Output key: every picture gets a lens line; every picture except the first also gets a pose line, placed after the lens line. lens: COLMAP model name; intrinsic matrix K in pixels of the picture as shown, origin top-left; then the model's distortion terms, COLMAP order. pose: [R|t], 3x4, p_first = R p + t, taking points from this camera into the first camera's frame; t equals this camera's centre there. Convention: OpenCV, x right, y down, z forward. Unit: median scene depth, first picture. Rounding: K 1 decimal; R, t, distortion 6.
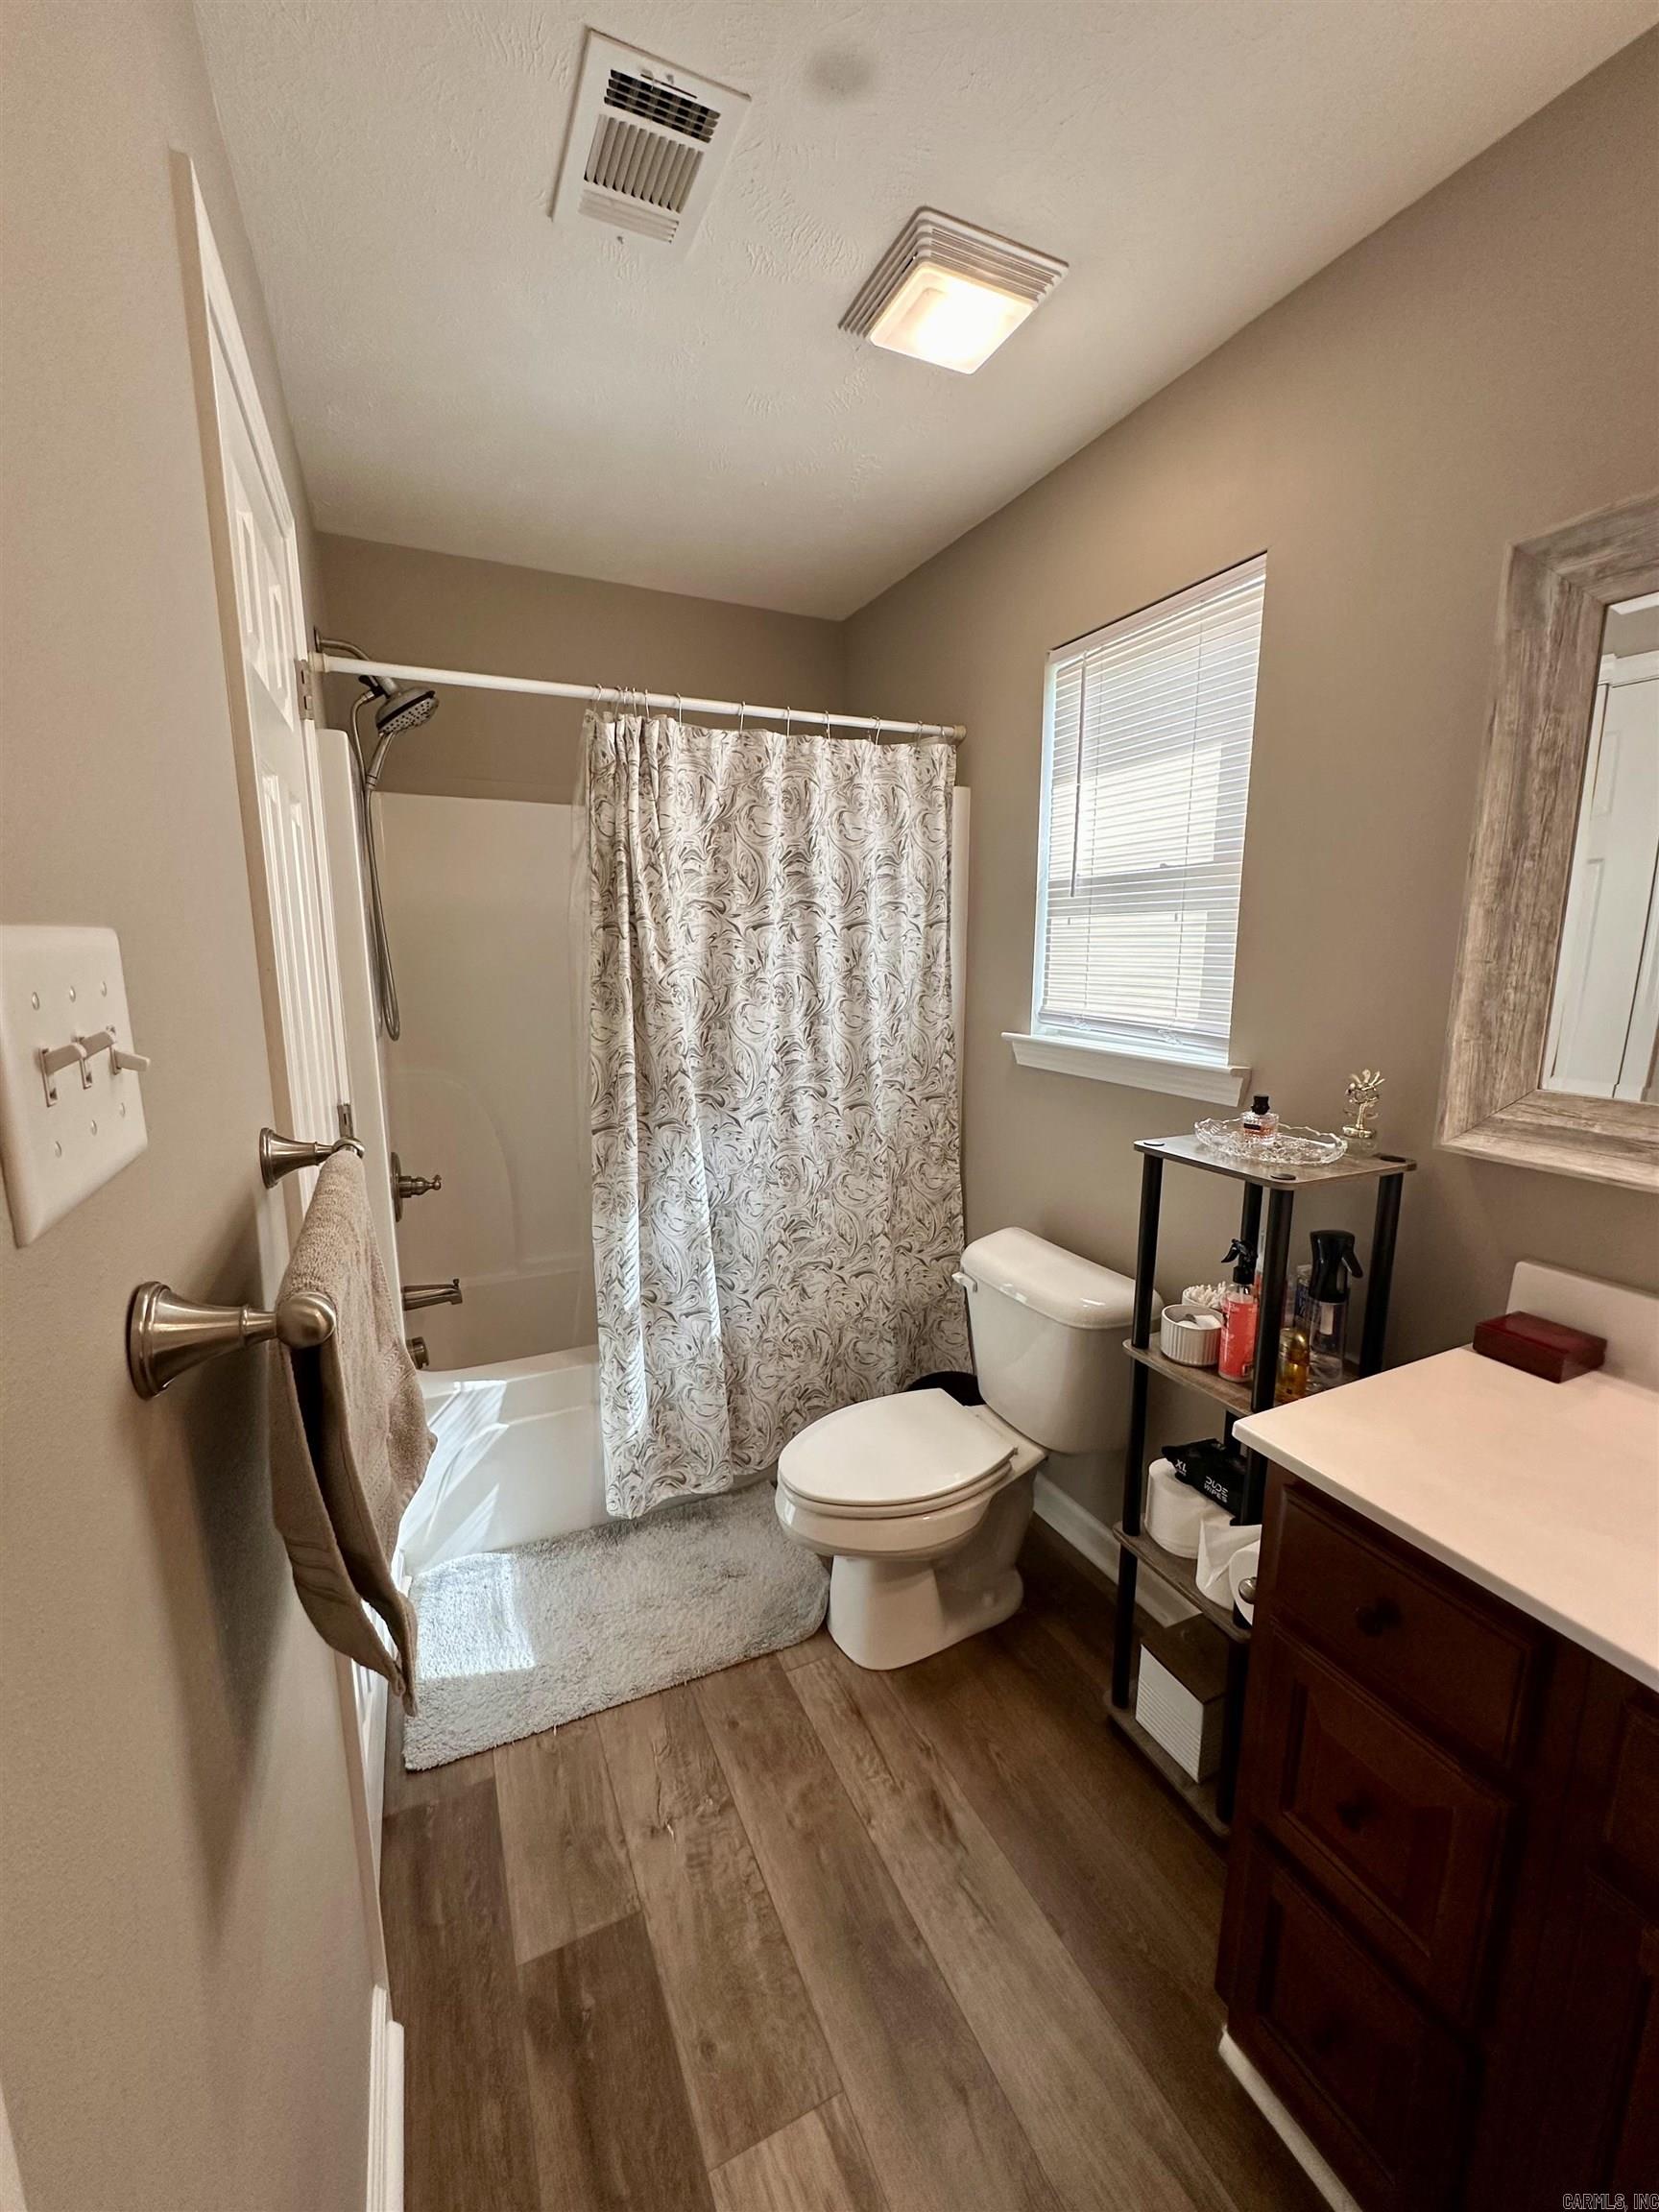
lens RADIAL K [[883.8, 0, 834.2], [0, 883.8, 1103.6], [0, 0, 1]] dist [-0.003187, 0.000316]
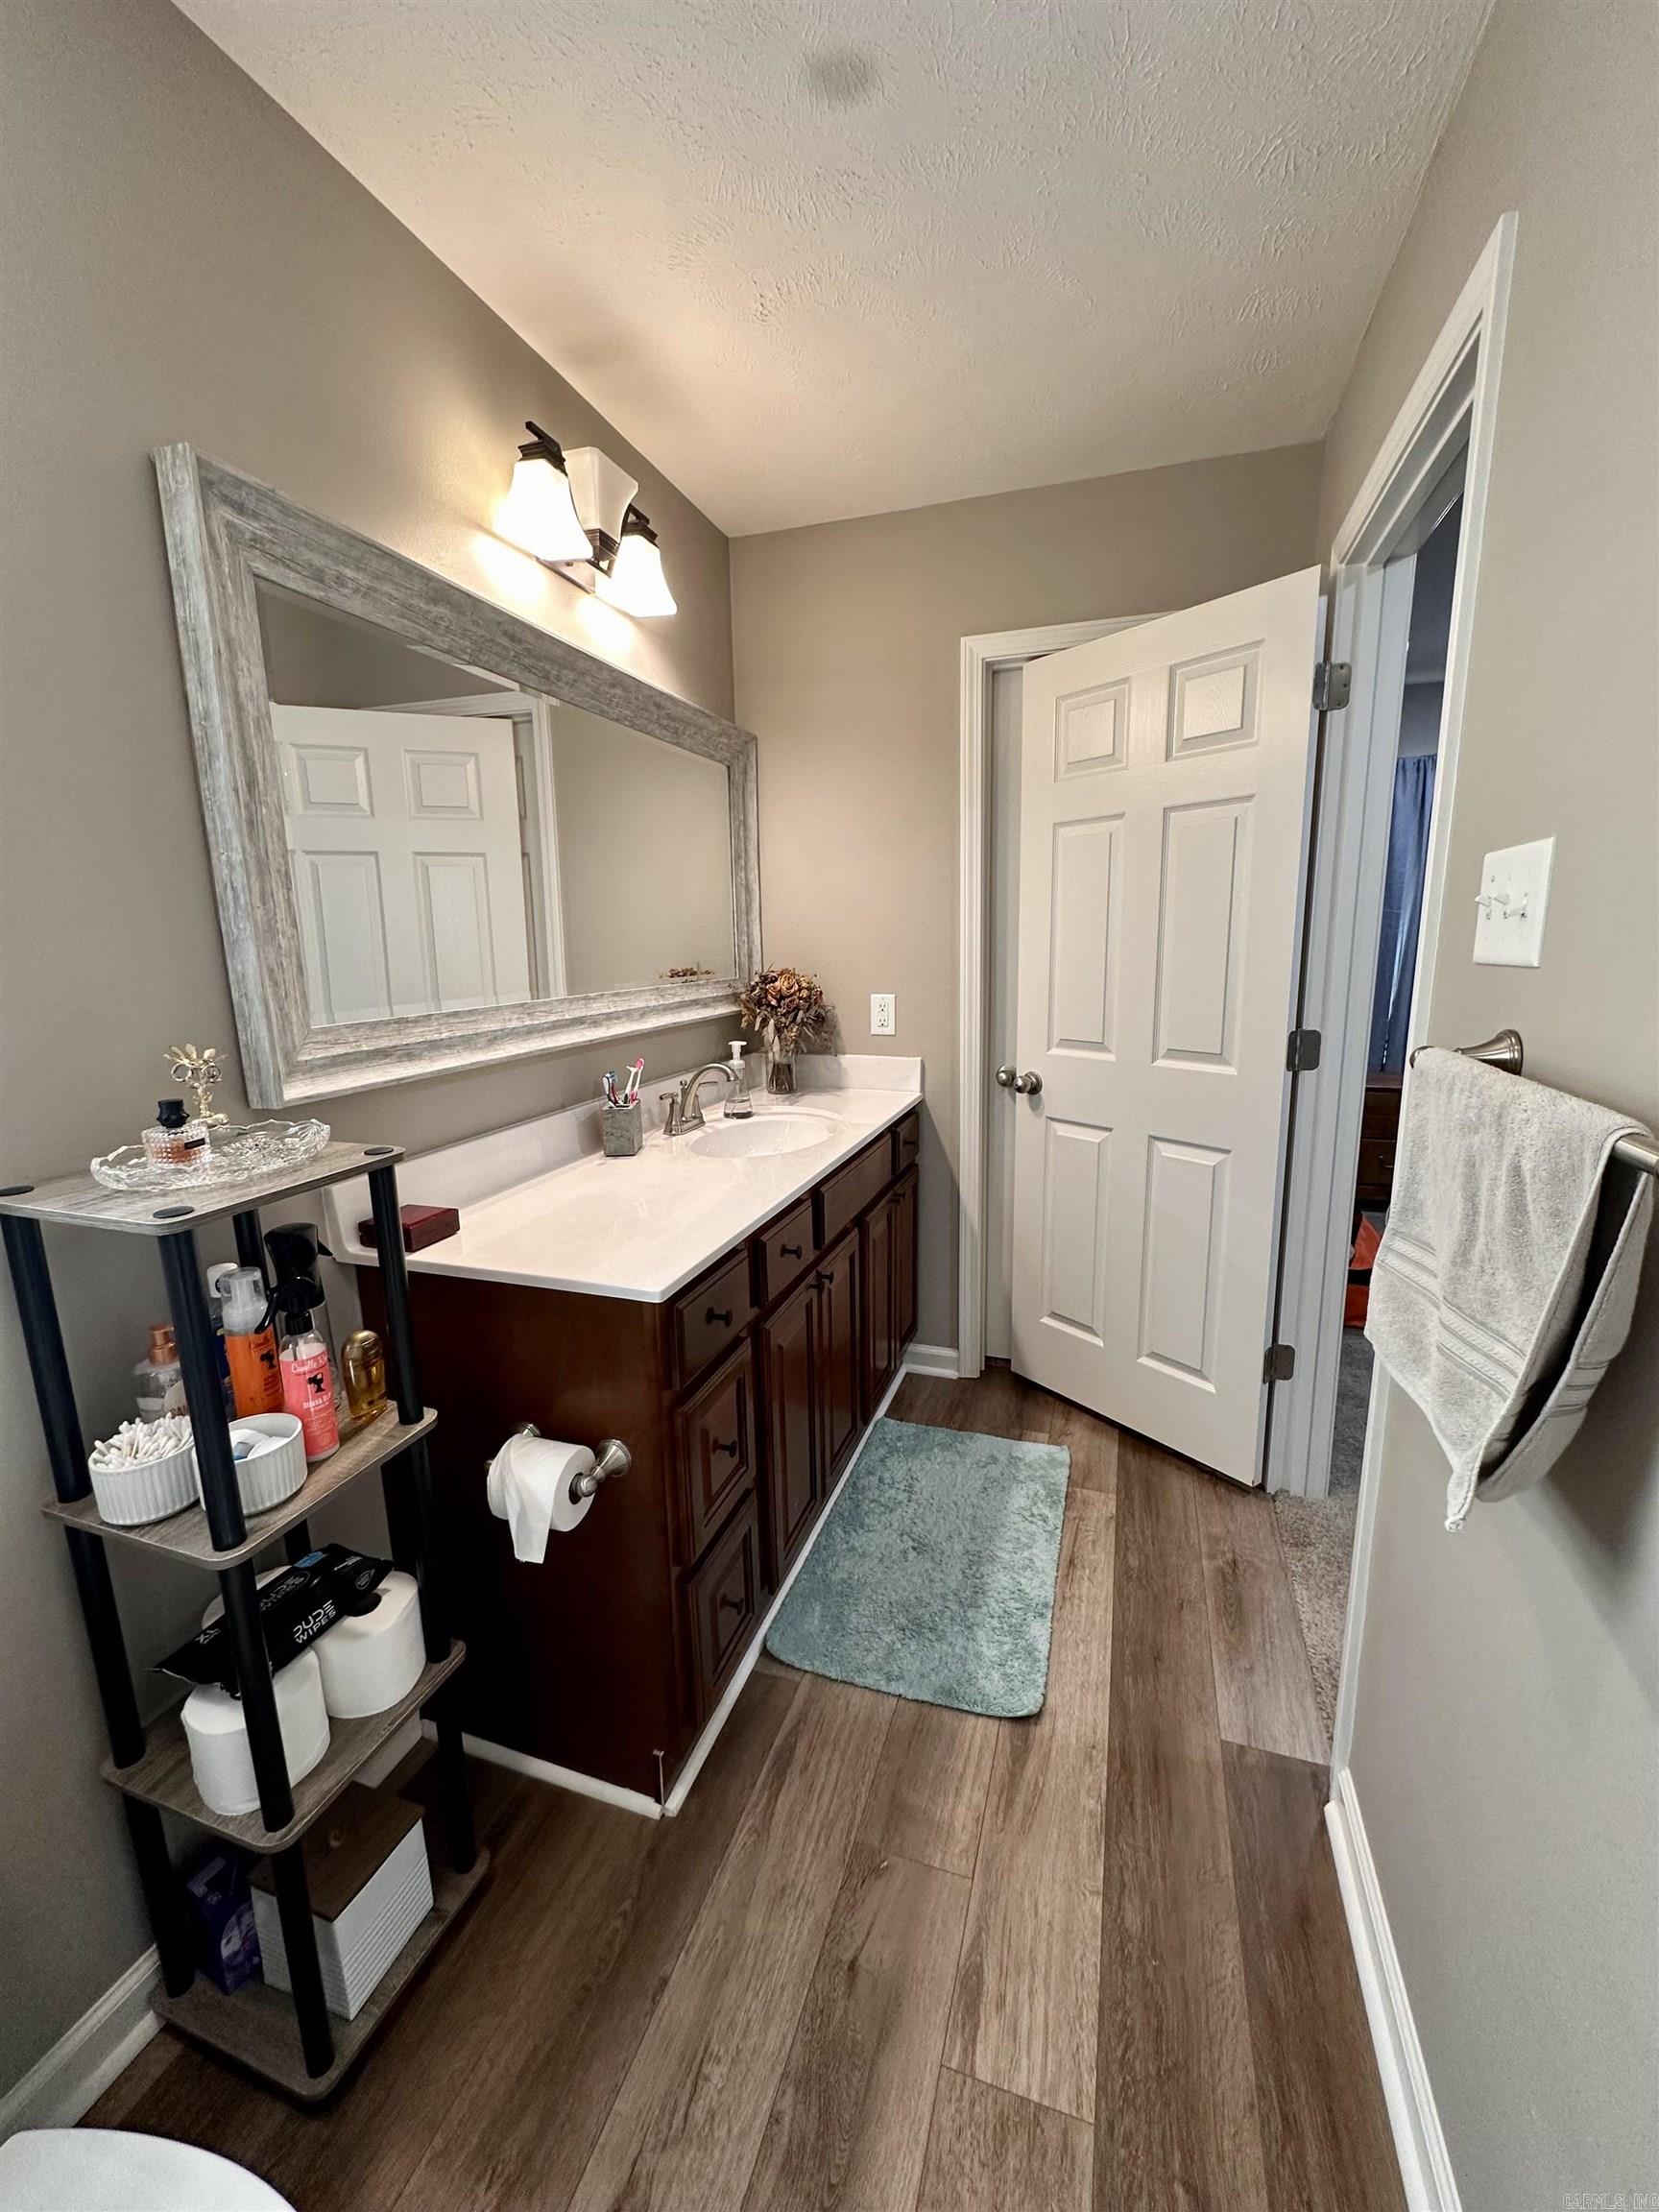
lens RADIAL K [[883.8, 0, 834.2], [0, 883.8, 1103.6], [0, 0, 1]] dist [-0.003187, 0.000316]
pose [[-0.721956, -0.119408, 0.681558, -0.432744], [0.137148, 0.940760, 0.310097, -0.183634], [-0.678210, 0.317351, -0.662811, 1.371897]]
